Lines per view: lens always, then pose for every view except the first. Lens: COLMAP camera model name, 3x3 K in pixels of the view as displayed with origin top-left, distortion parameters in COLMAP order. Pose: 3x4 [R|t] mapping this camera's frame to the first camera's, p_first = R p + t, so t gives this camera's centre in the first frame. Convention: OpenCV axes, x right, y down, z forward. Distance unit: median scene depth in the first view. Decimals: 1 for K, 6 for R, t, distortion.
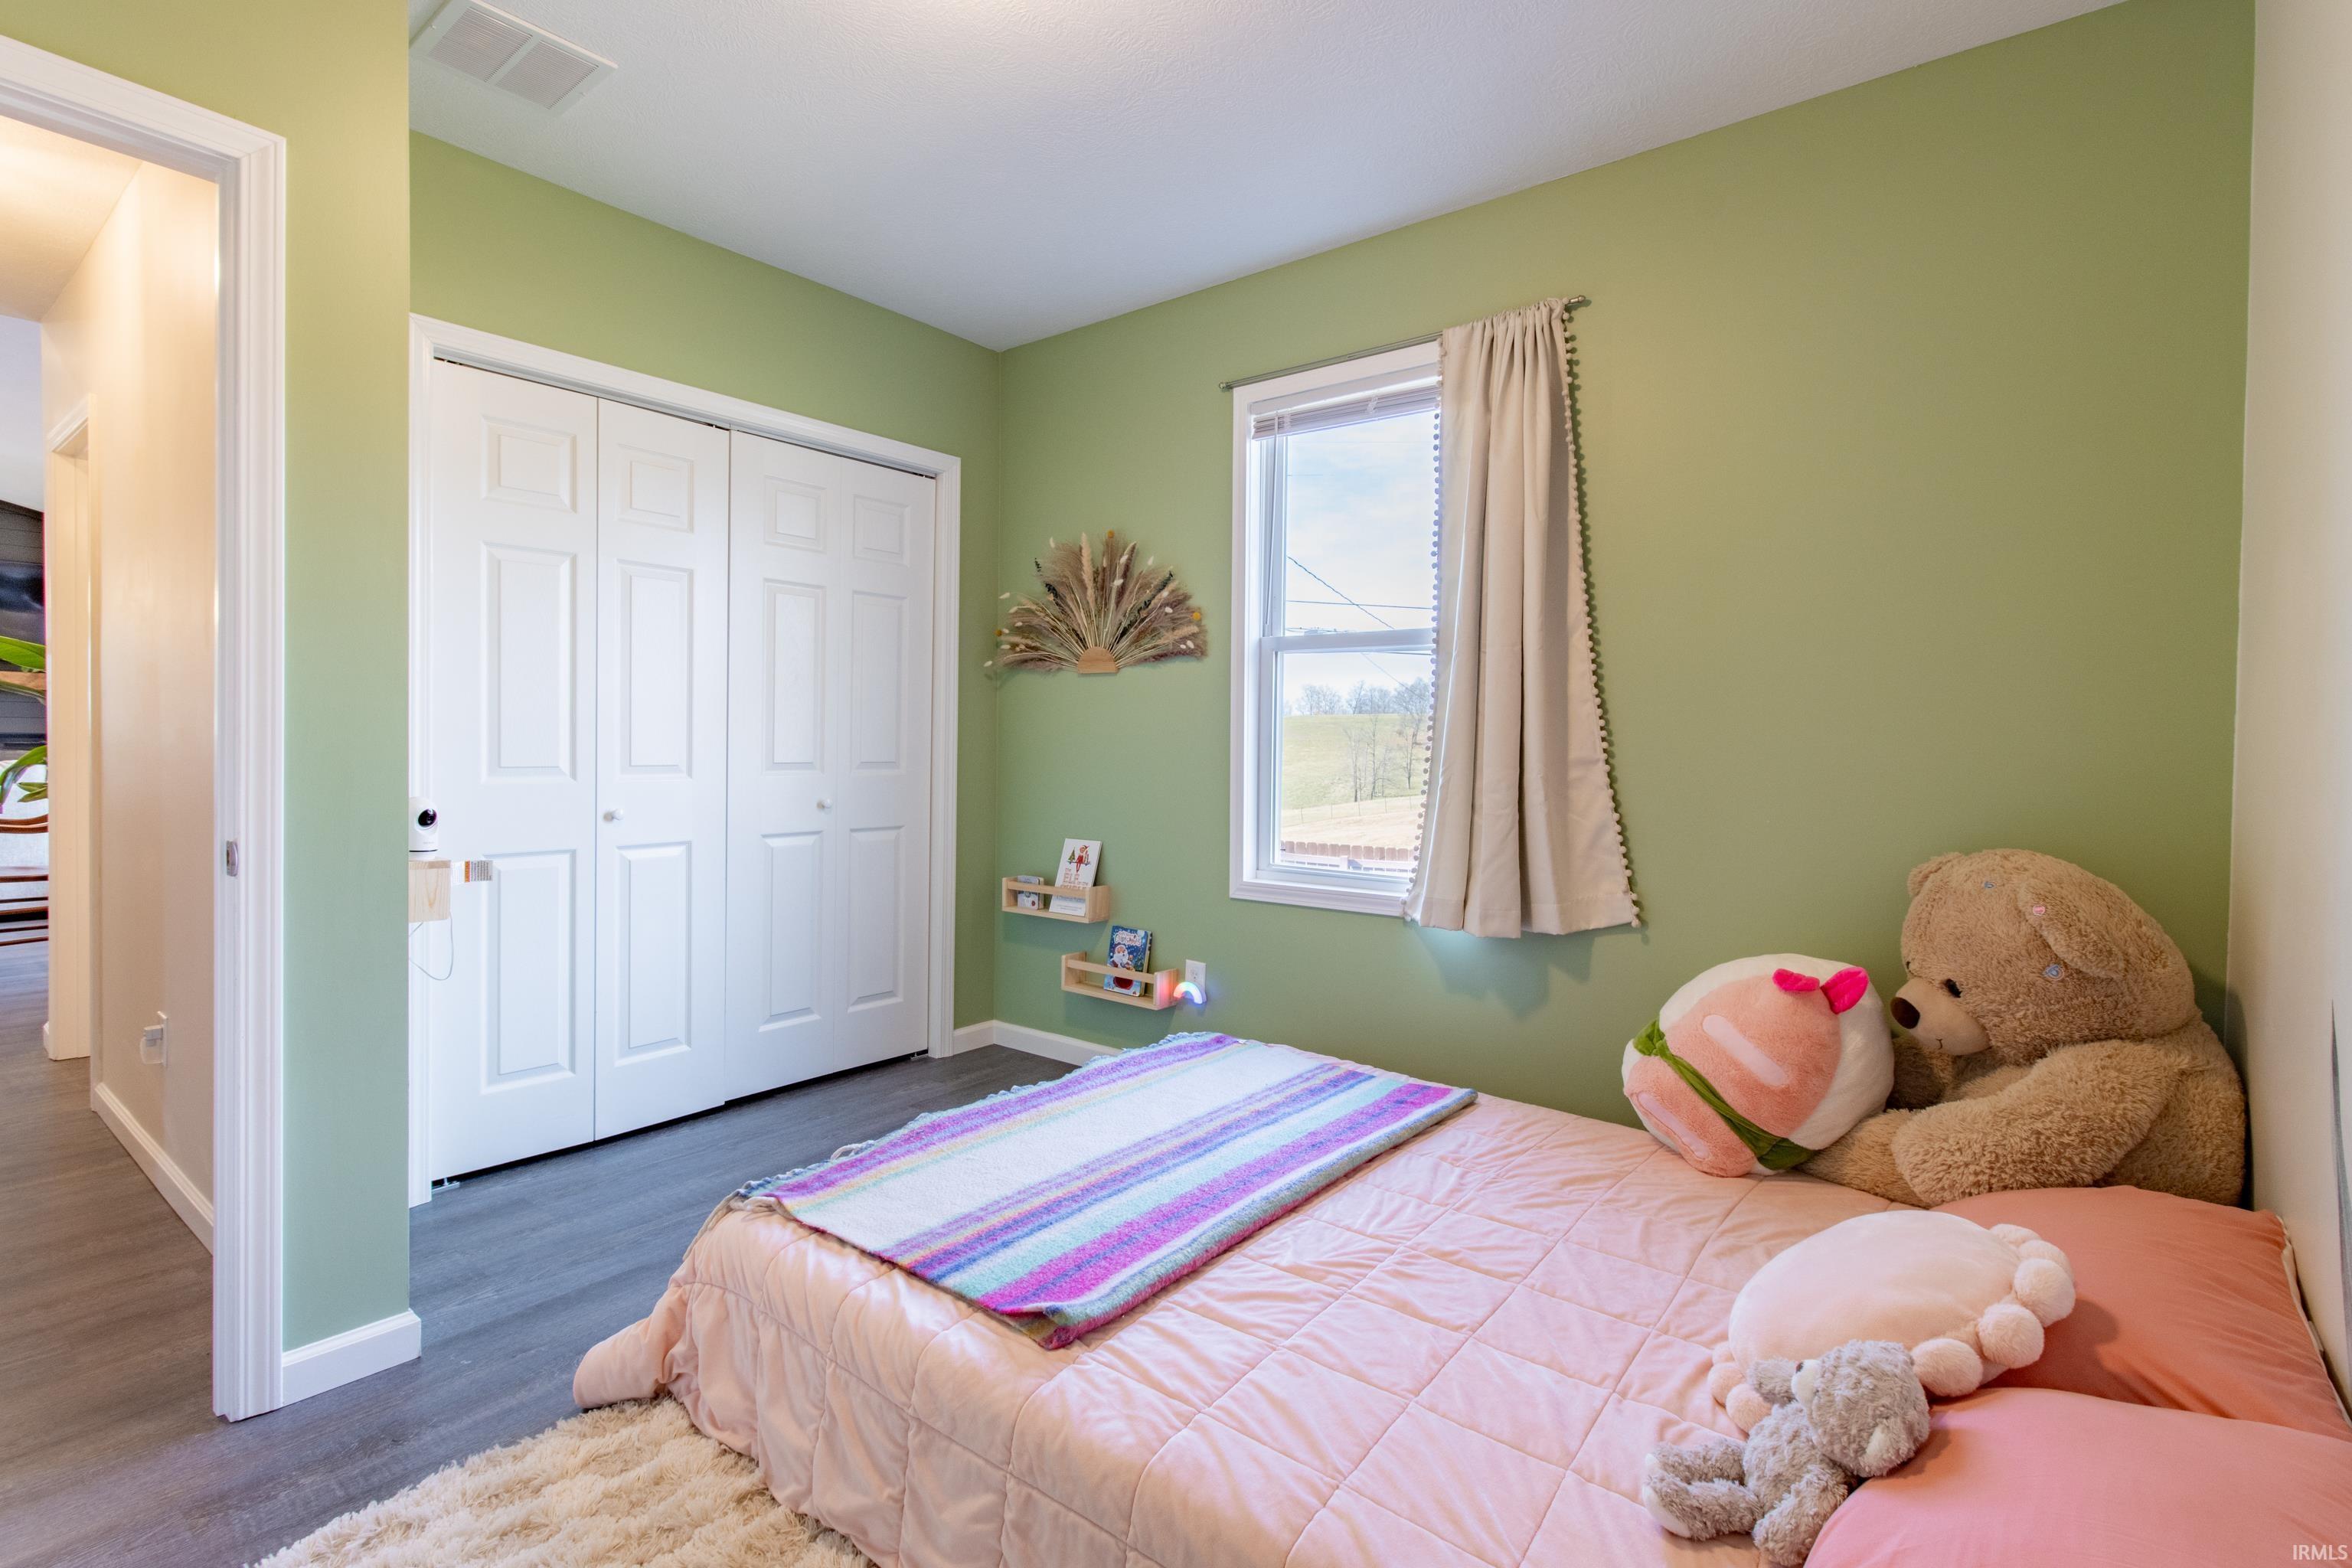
lens RADIAL K [[1109.1, 0, 1222.9], [0, 1109.1, 744.5], [0, 0, 1]] dist [0.002749, 0.000479]
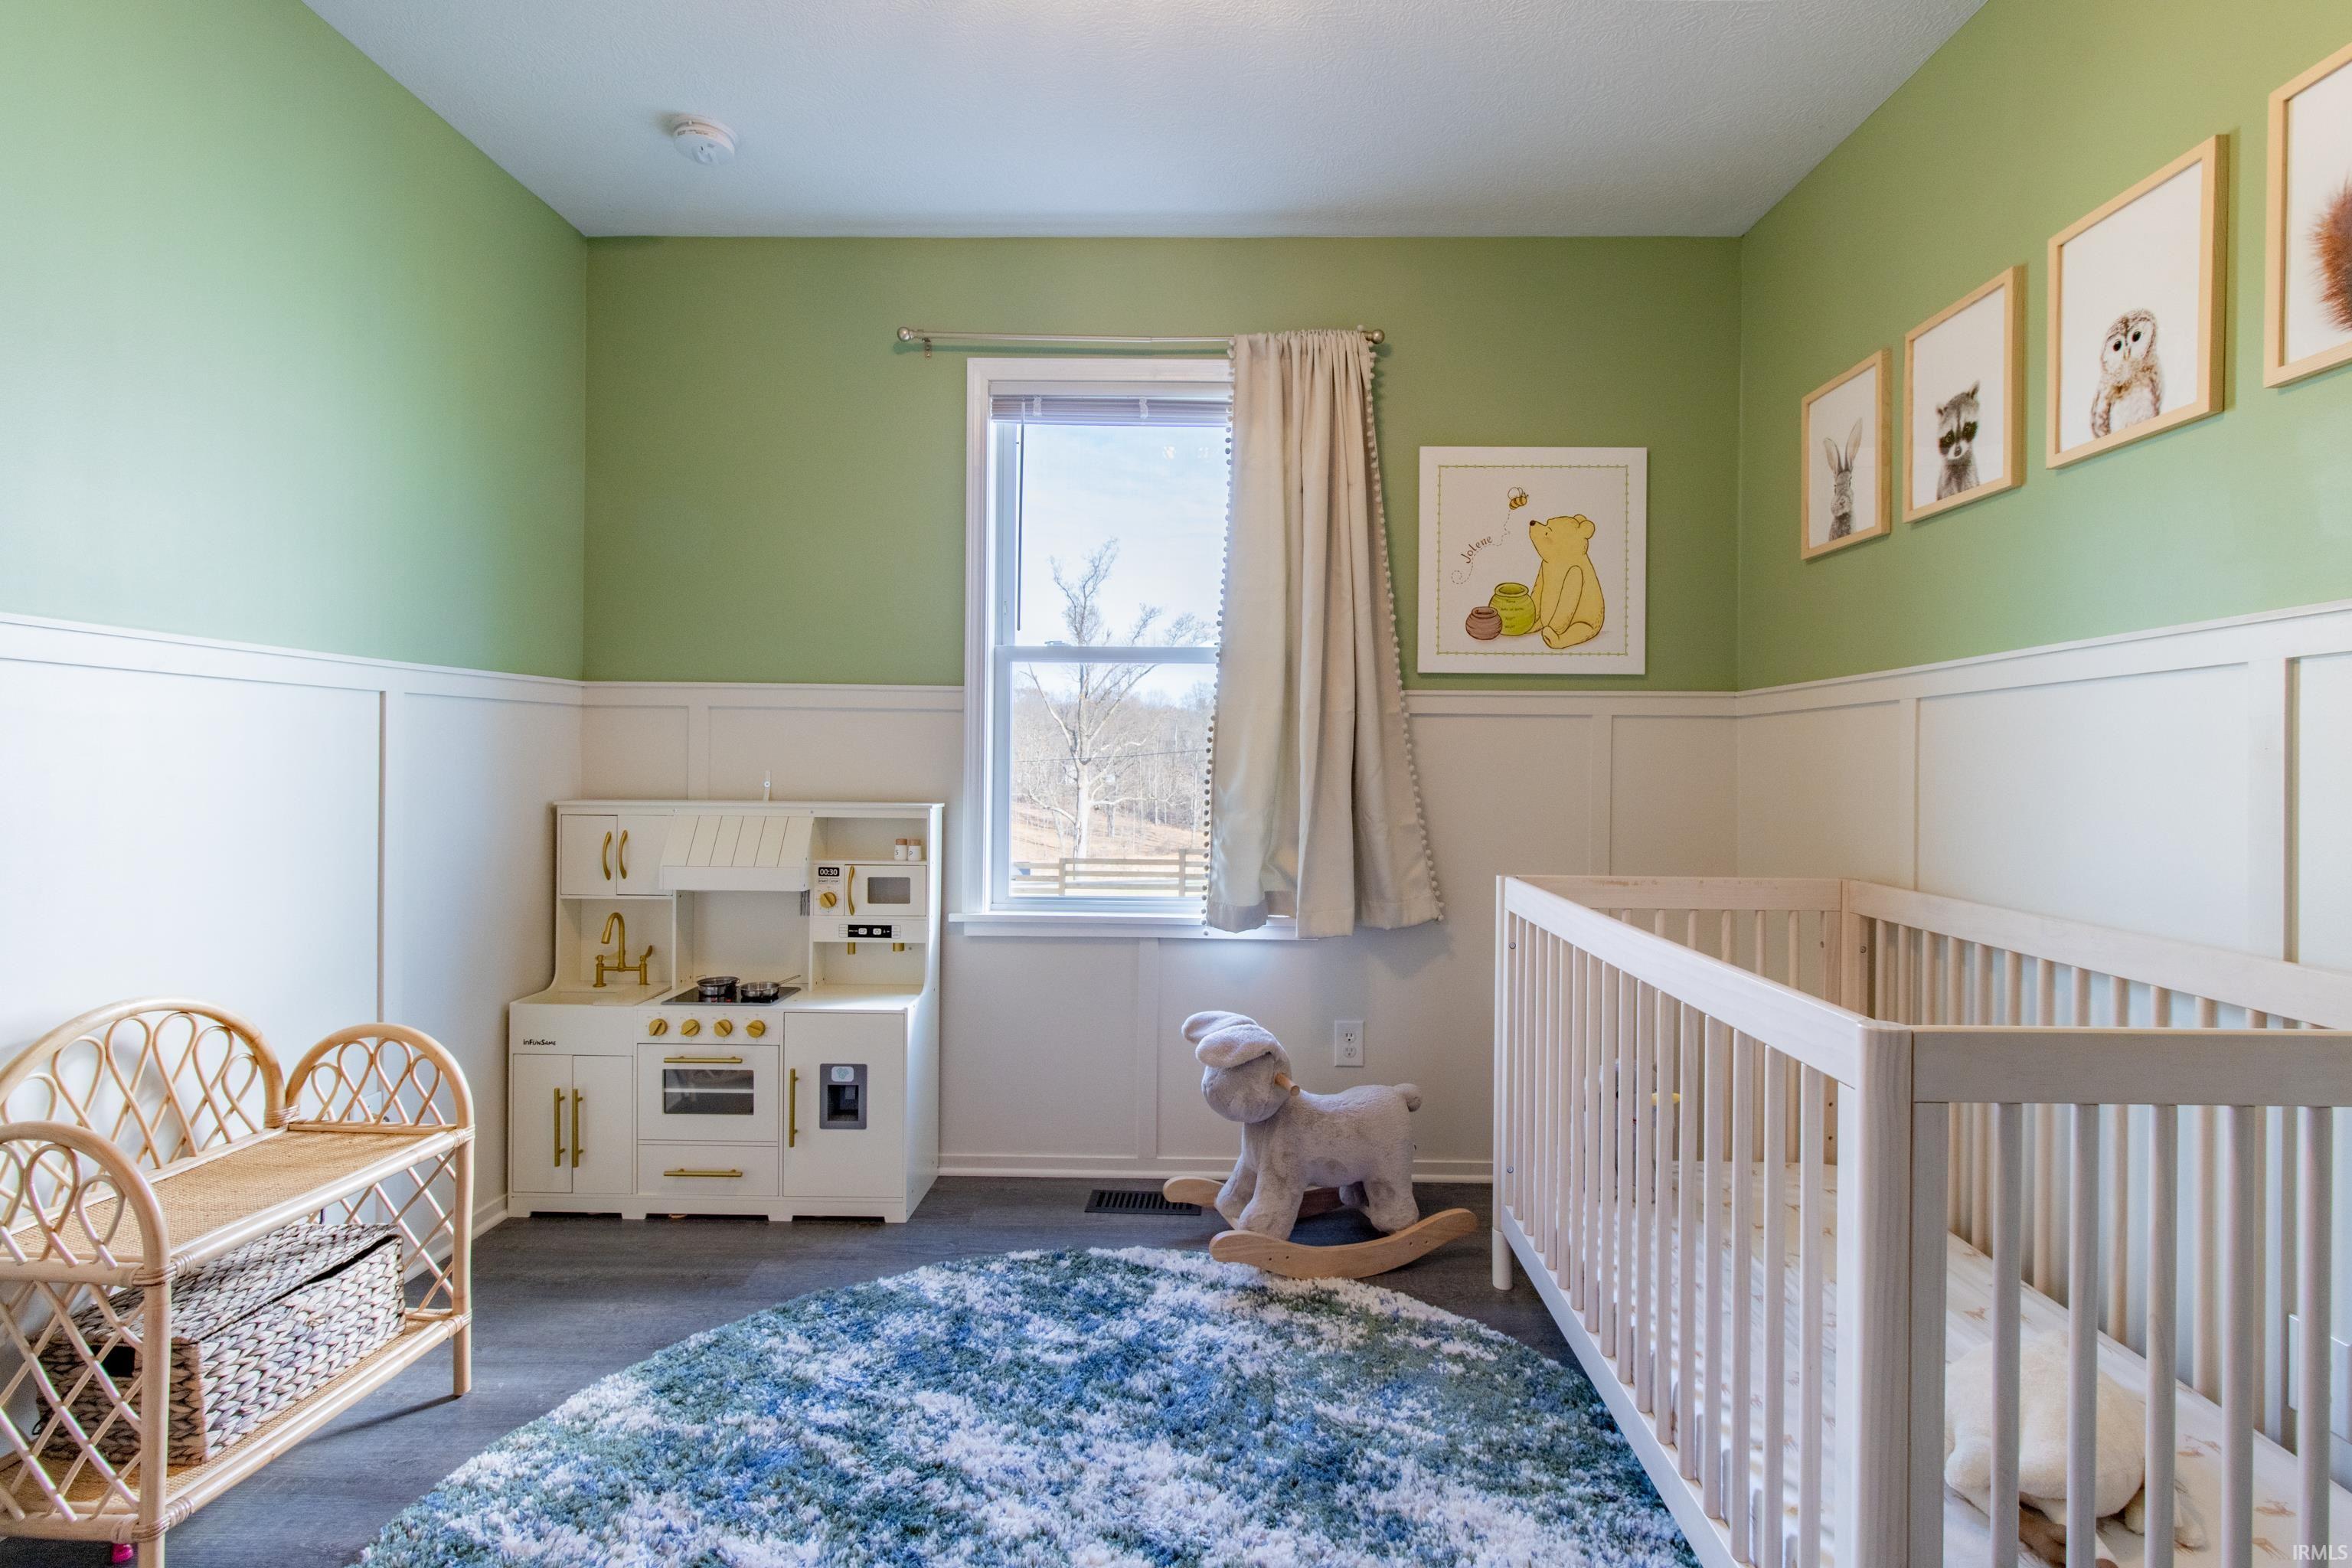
lens RADIAL K [[1083.1, 0, 1183.4], [0, 1083.1, 761.5], [0, 0, 1]] dist [0.000439, 0.000173]
pose [[0.807676, -0.001000, 0.589625, -0.393880], [0.001050, 0.999999, 0.000257, 0.001801], [-0.589625, 0.000412, 0.807677, 0.213508]]
